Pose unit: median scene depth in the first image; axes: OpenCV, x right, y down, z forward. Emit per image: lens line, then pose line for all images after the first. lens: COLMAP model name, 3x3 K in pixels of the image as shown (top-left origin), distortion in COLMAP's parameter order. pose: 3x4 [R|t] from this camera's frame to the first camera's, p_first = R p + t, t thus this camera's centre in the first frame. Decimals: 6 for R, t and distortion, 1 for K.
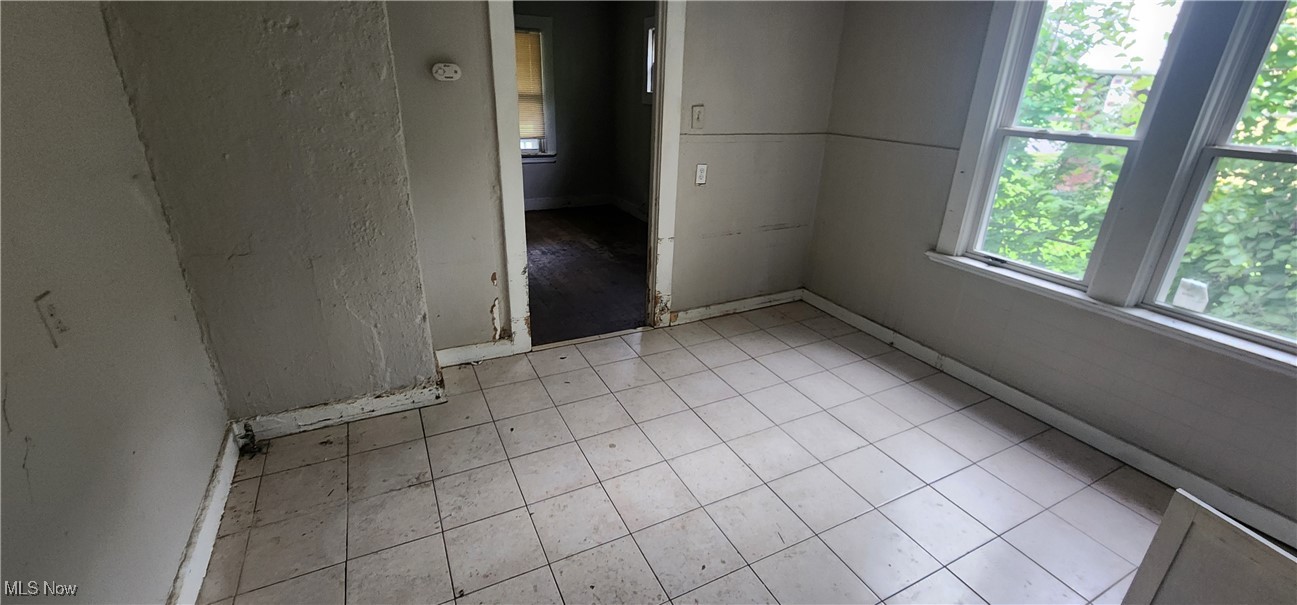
lens RADIAL K [[534.2, 0, 648.7], [0, 534.2, 299.4], [0, 0, 1]] dist [-0.000906, -0.000017]
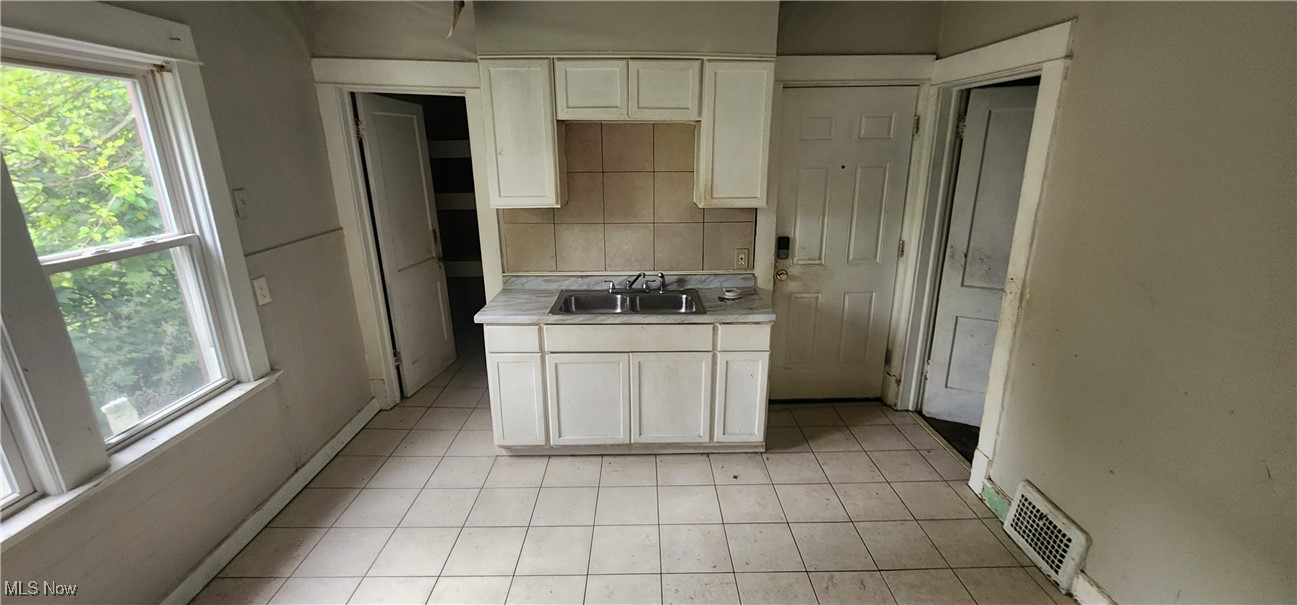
lens RADIAL K [[534.2, 0, 653.7], [0, 534.2, 306.4], [0, 0, 1]] dist [-0.000906, -0.000017]
pose [[-0.900436, -0.145178, 0.410047, -0.107017], [0.145608, 0.787683, 0.598626, -0.542115], [-0.409894, 0.598731, -0.688119, 1.126568]]
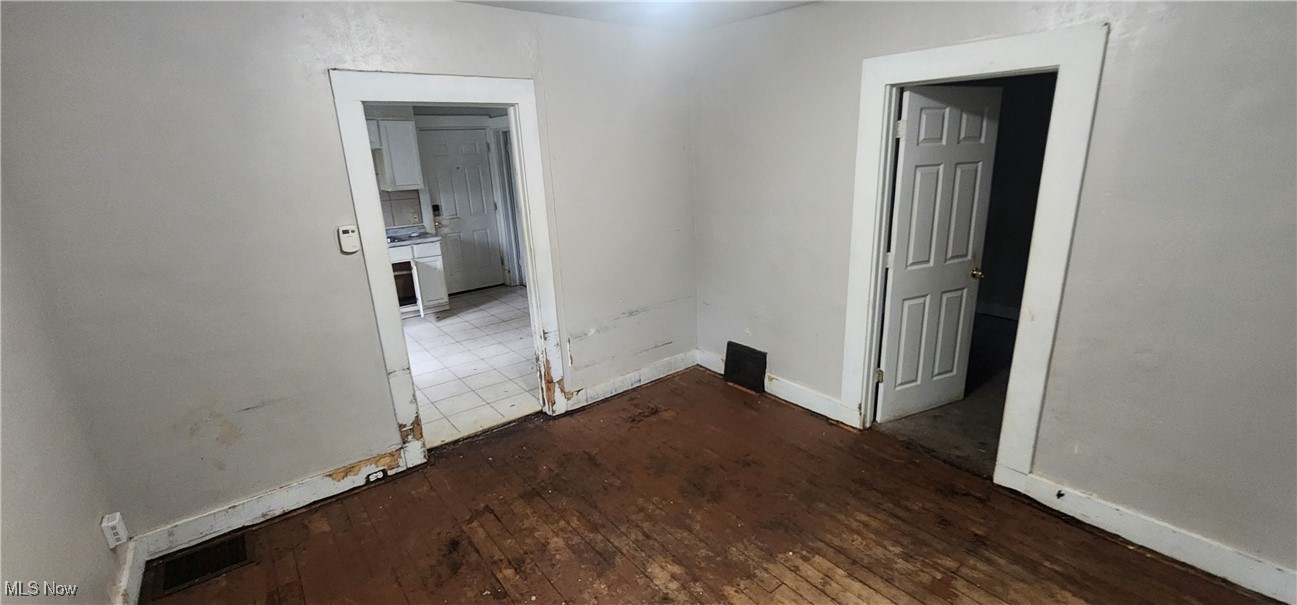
lens RADIAL K [[534.2, 0, 655.1], [0, 534.2, 299.5], [0, 0, 1]] dist [-0.000906, -0.000017]
pose [[-0.978619, 0.064789, -0.195213, -0.246486], [-0.066532, 0.798358, 0.598496, -0.876985], [0.194626, 0.598687, -0.776978, 1.947011]]
